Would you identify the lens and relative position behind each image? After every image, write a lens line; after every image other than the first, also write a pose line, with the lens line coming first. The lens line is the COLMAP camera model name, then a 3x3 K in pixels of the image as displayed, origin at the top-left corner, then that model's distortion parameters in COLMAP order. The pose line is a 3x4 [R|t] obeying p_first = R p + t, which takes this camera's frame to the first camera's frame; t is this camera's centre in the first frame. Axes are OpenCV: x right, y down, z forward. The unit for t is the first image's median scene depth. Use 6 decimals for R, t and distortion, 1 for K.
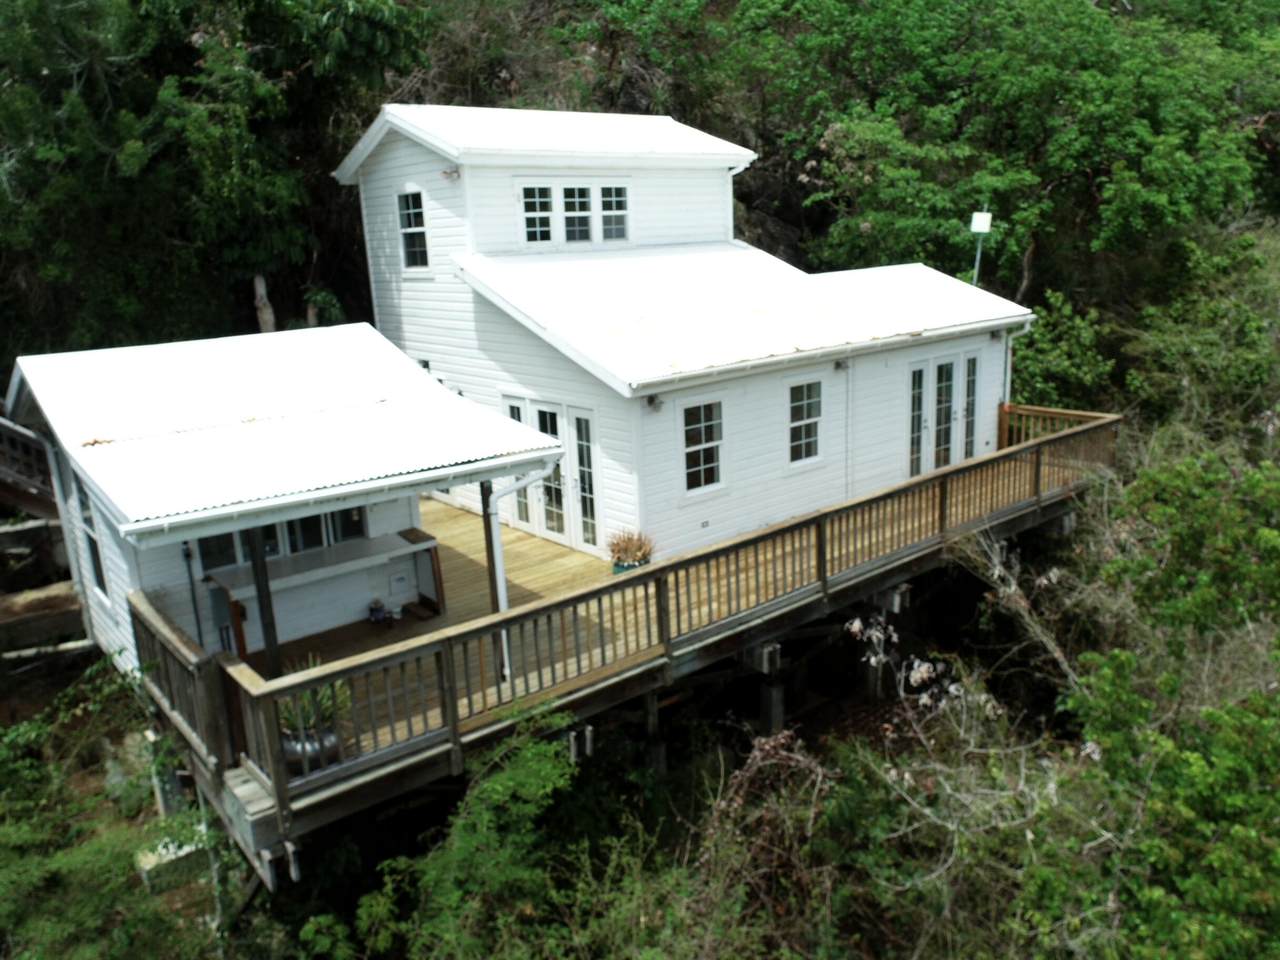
lens RADIAL K [[976.5, 0, 640.2], [0, 976.5, 479.7], [0, 0, 1]] dist [-0.006510, 0.001007]
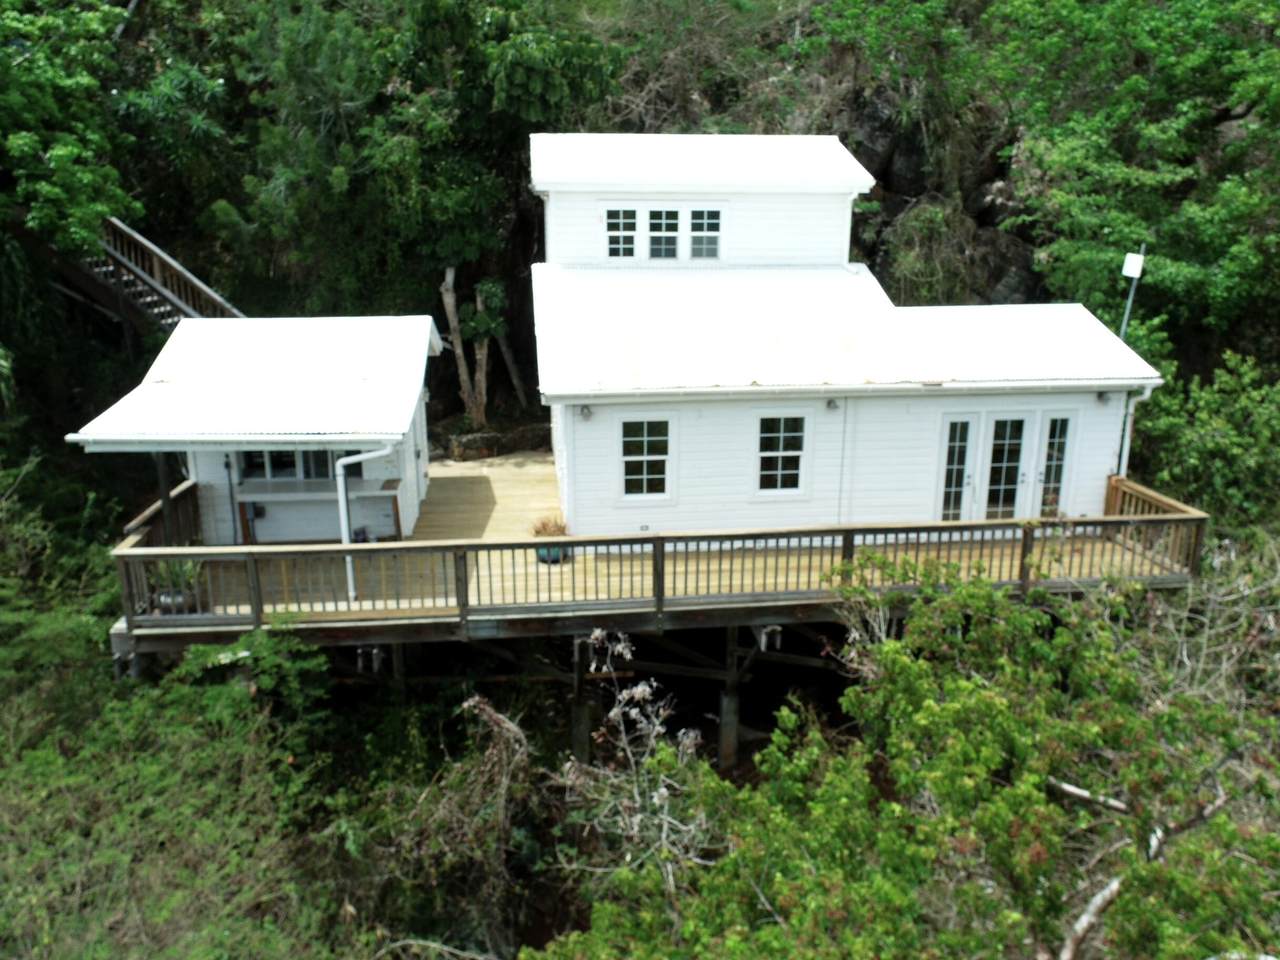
lens RADIAL K [[976.5, 0, 638.6], [0, 976.5, 479.8], [0, 0, 1]] dist [-0.006510, 0.001007]
pose [[0.832910, 0.190454, -0.519605, 0.548446], [-0.171359, 0.981528, 0.085082, -0.088474], [0.526211, 0.018173, 0.850160, 0.046283]]
